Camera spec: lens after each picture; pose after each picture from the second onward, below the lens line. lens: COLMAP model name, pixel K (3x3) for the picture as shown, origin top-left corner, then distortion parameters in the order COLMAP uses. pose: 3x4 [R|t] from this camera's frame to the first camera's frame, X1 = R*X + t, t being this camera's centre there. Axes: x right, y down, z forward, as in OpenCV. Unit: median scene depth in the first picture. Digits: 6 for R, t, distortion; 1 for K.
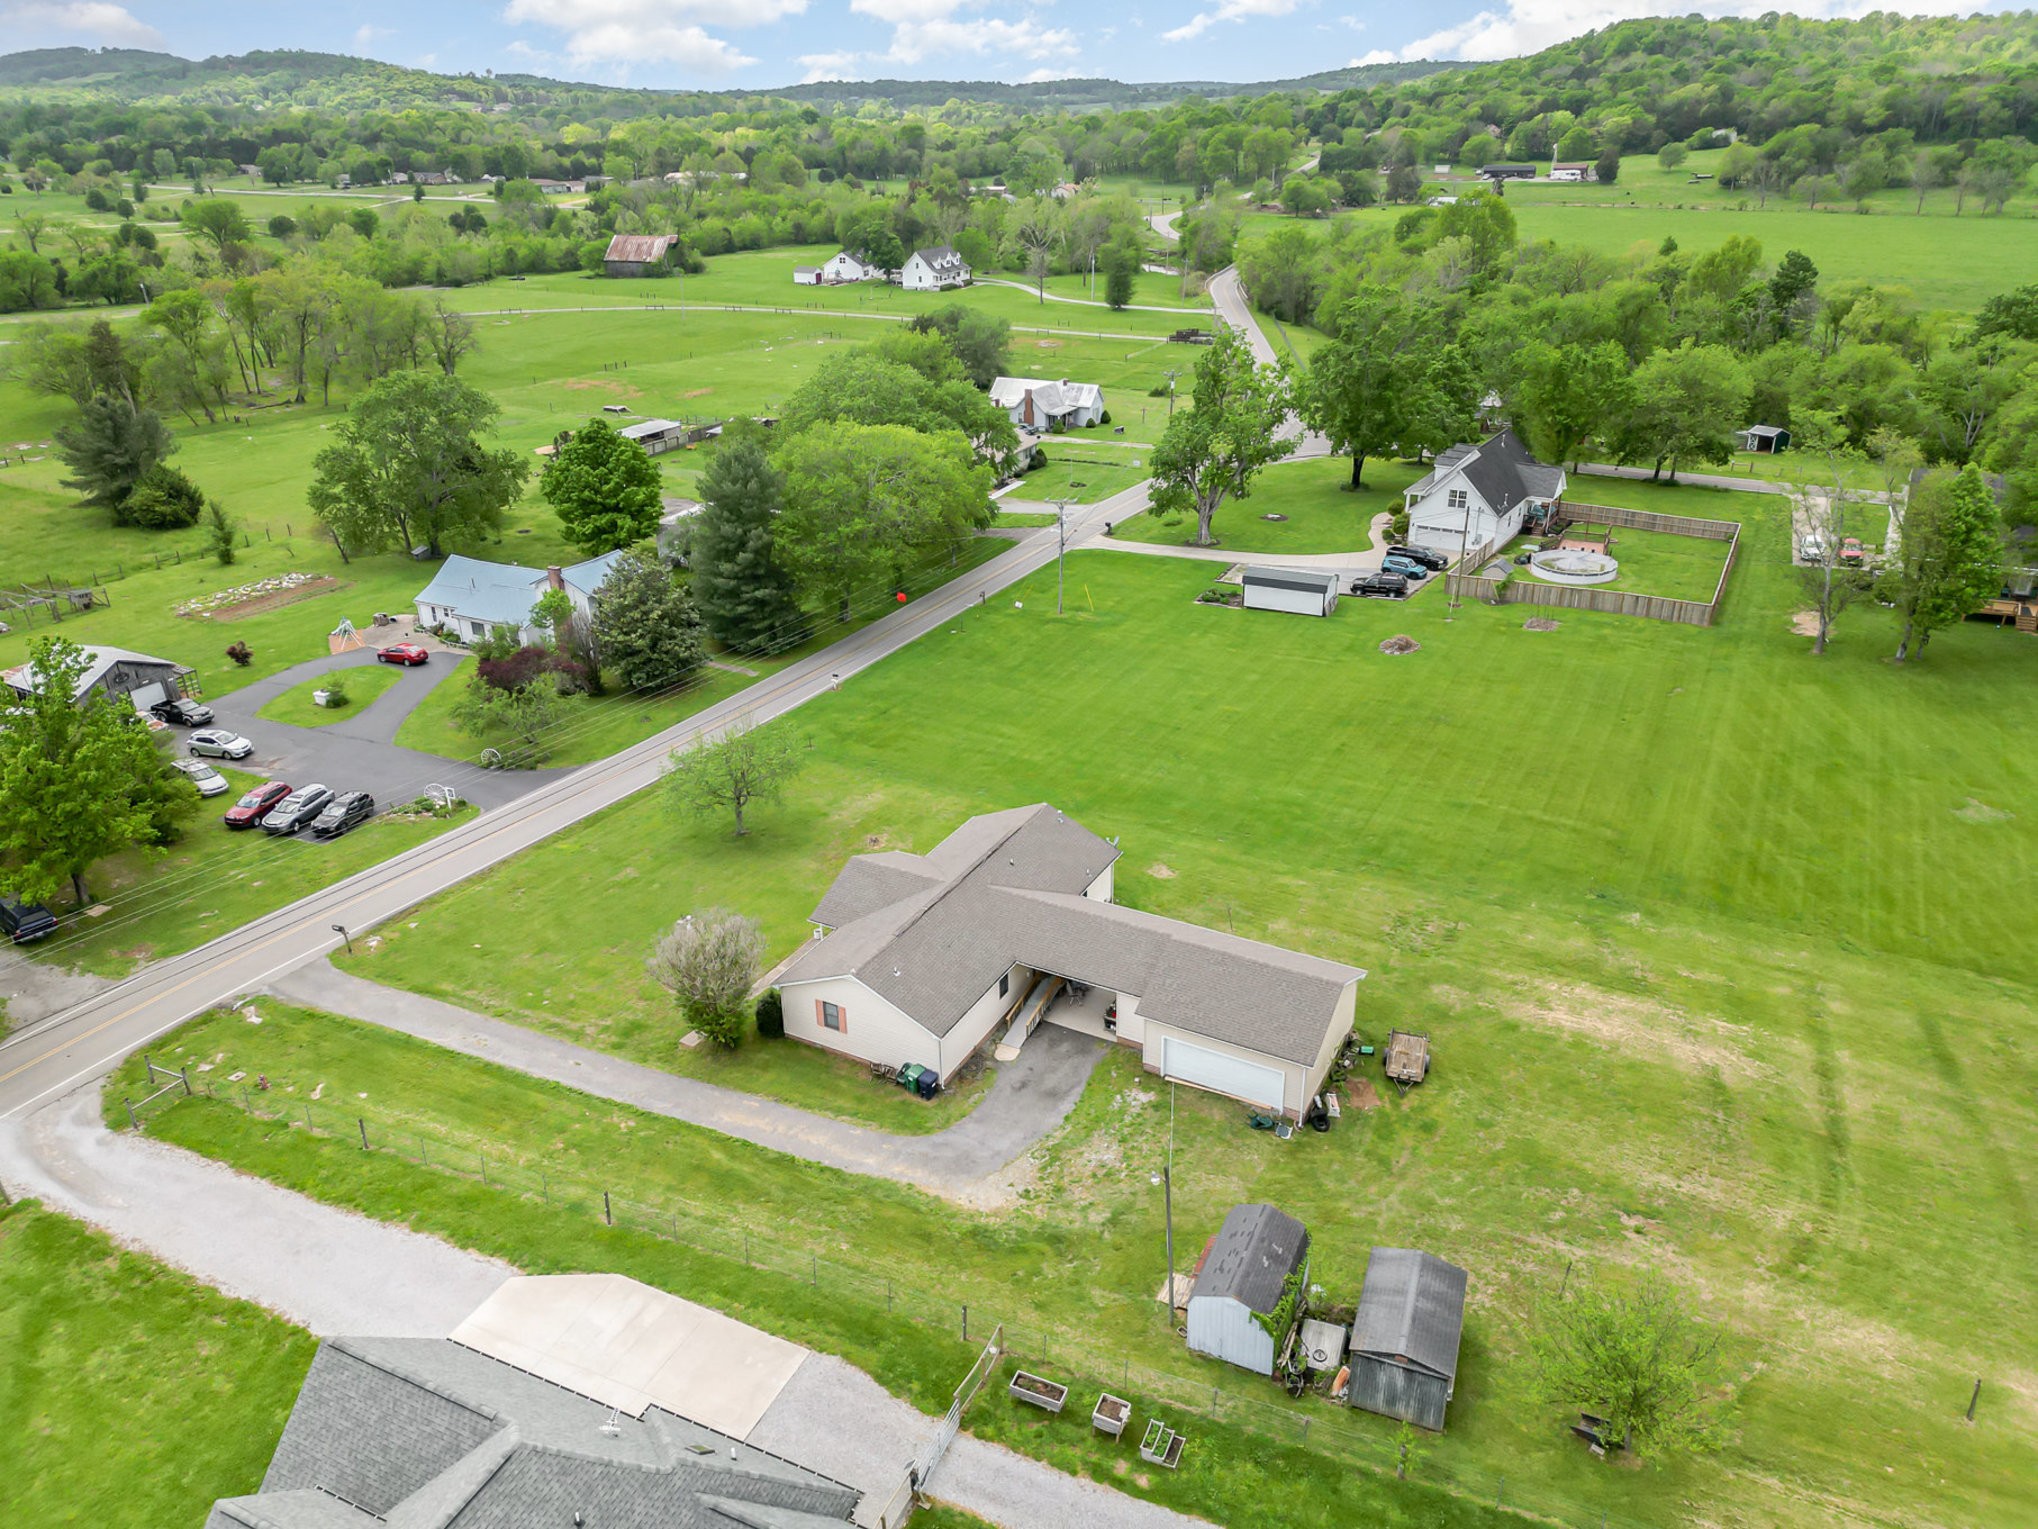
lens RADIAL K [[1424.6, 0, 1012.4], [0, 1424.6, 756.6], [0, 0, 1]] dist [0.073103, -0.068758]
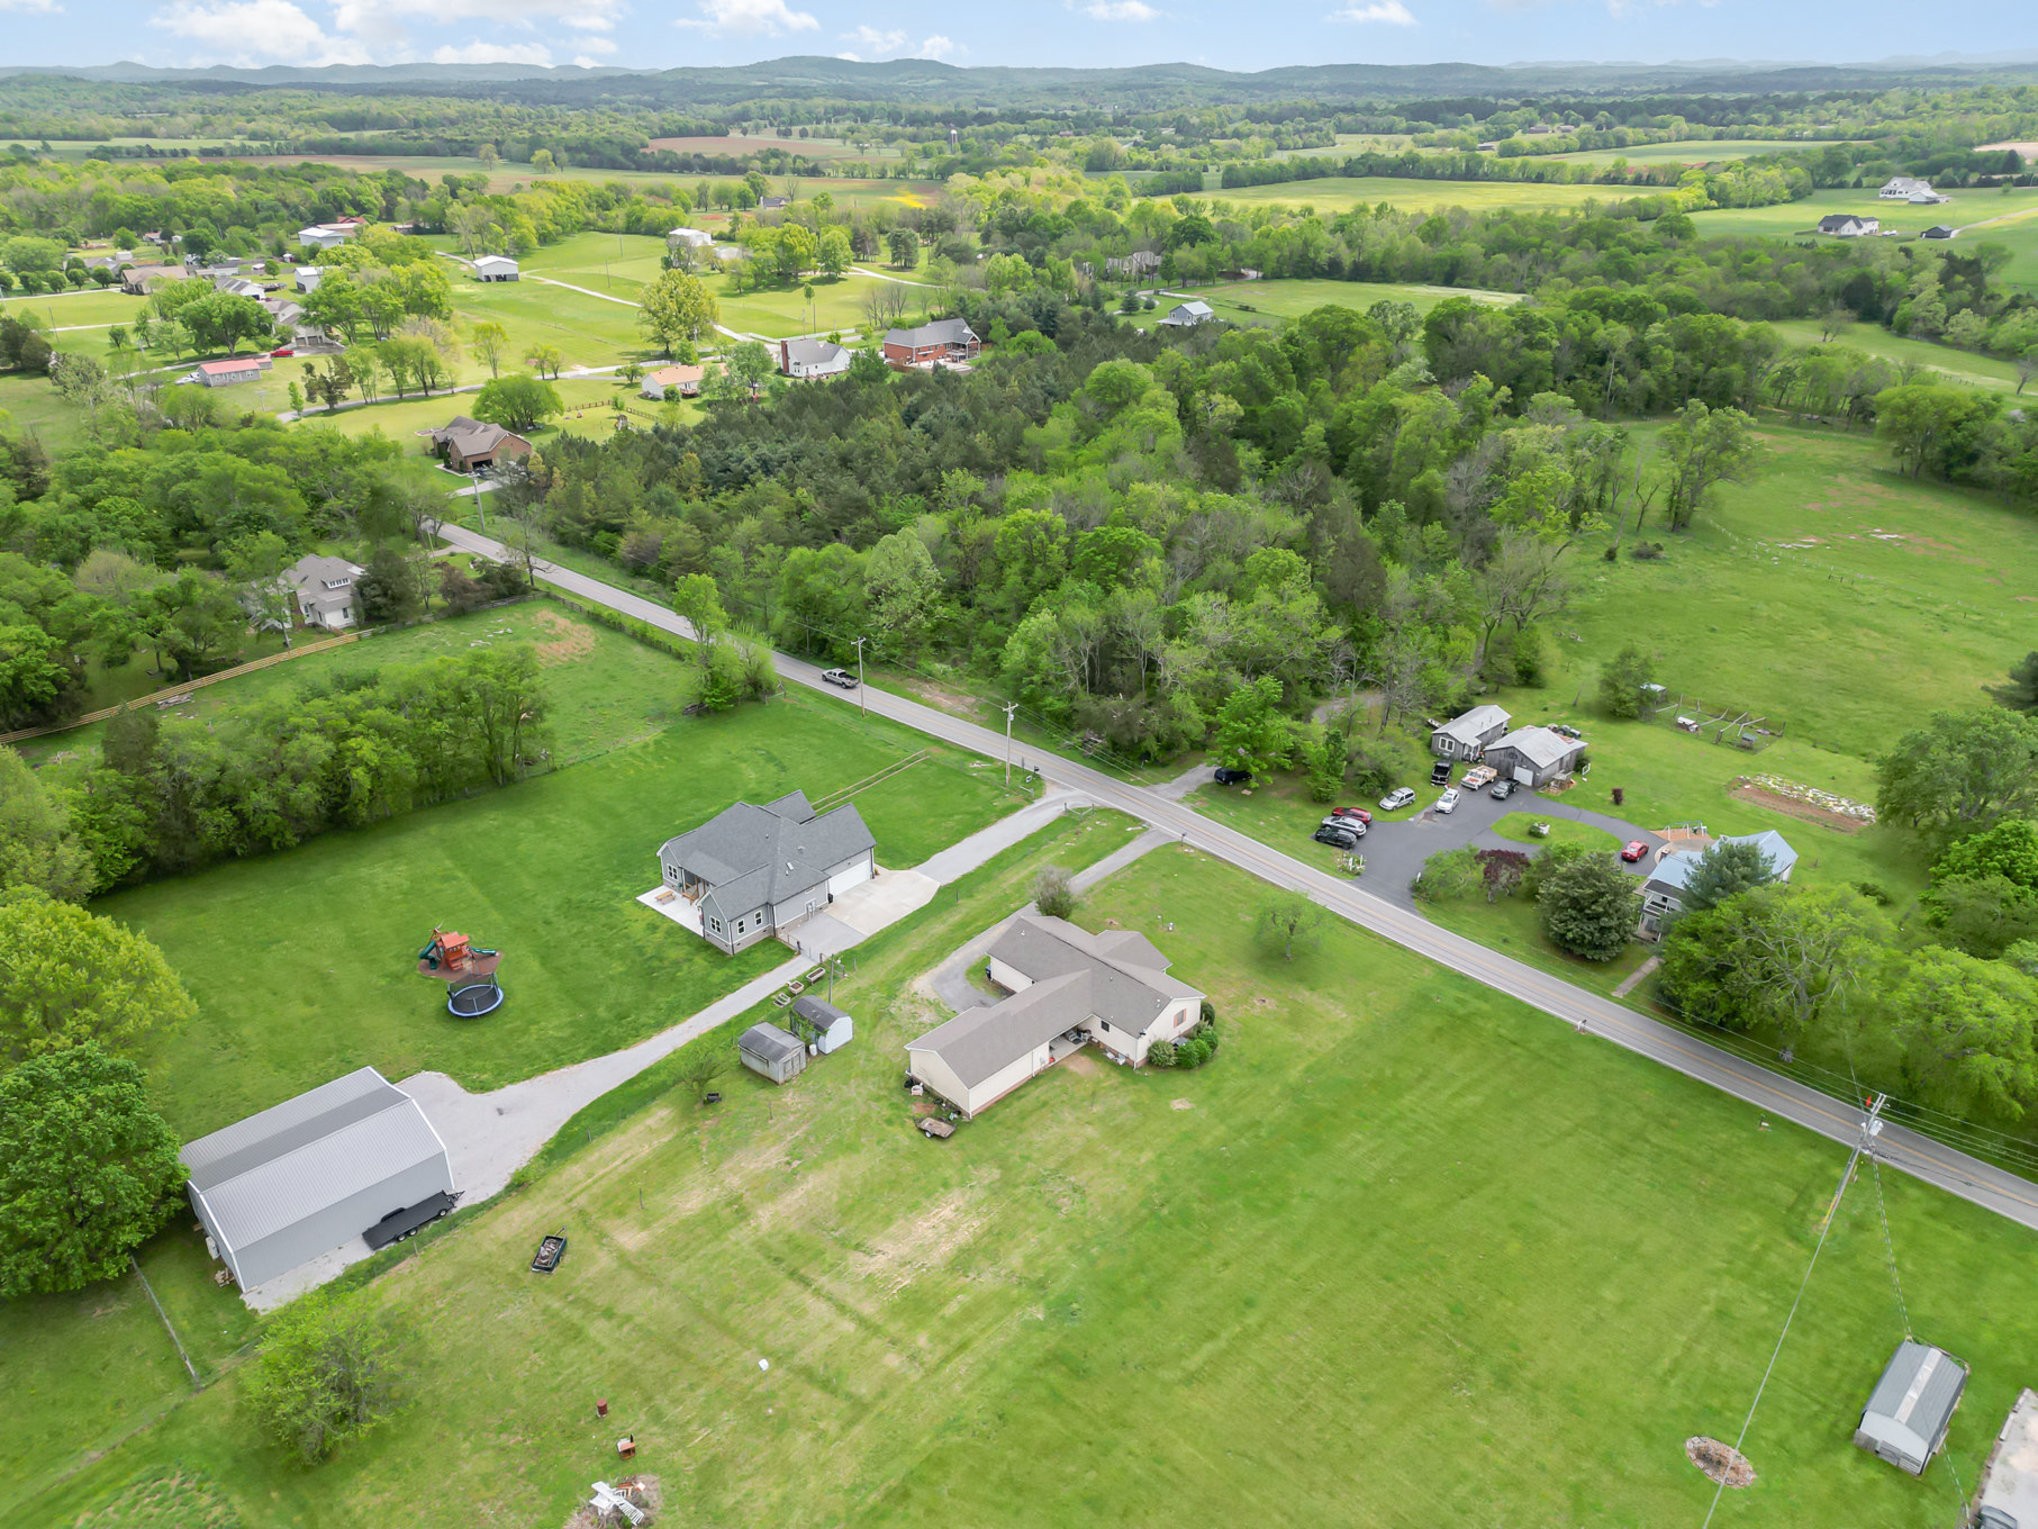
lens RADIAL K [[1424.6, 0, 1012.4], [0, 1424.6, 756.6], [0, 0, 1]] dist [0.073103, -0.068758]
pose [[-0.295136, 0.420645, -0.857877, 1.583872], [-0.389922, 0.766674, 0.510070, -1.091398], [0.872270, 0.485045, -0.062254, 0.972386]]
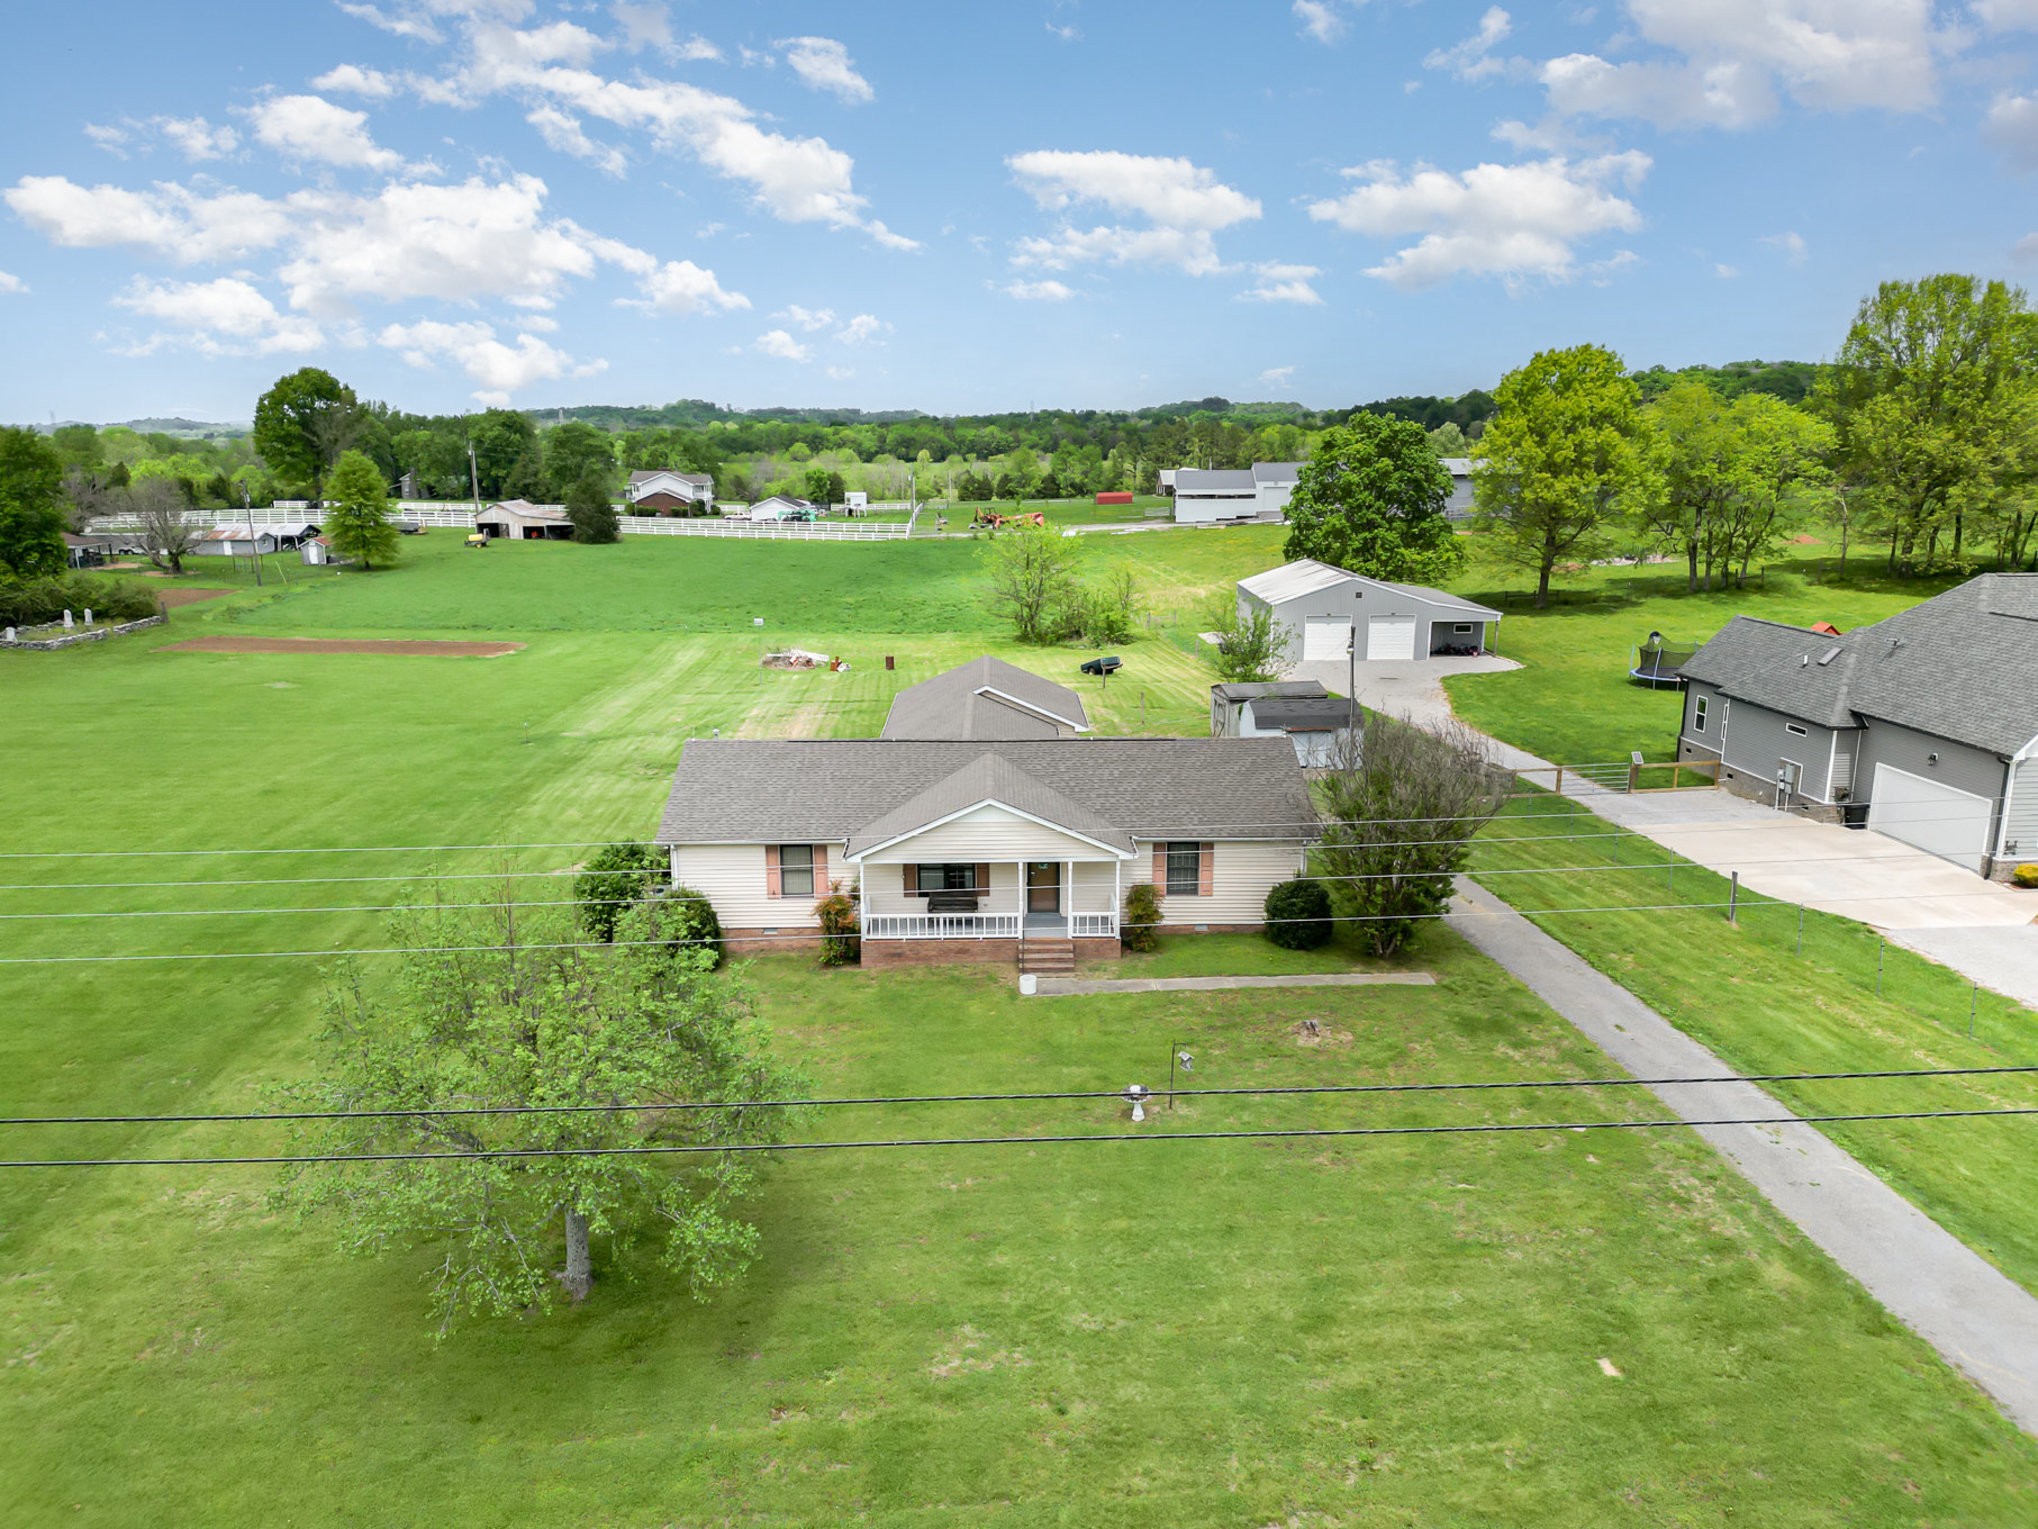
lens RADIAL K [[1424.6, 0, 1012.4], [0, 1424.6, 756.6], [0, 0, 1]] dist [0.073103, -0.068758]
pose [[-0.489336, -0.172804, 0.854804, -0.631163], [0.375546, 0.842882, 0.385377, -0.158492], [-0.787093, 0.509596, -0.347557, 1.315341]]
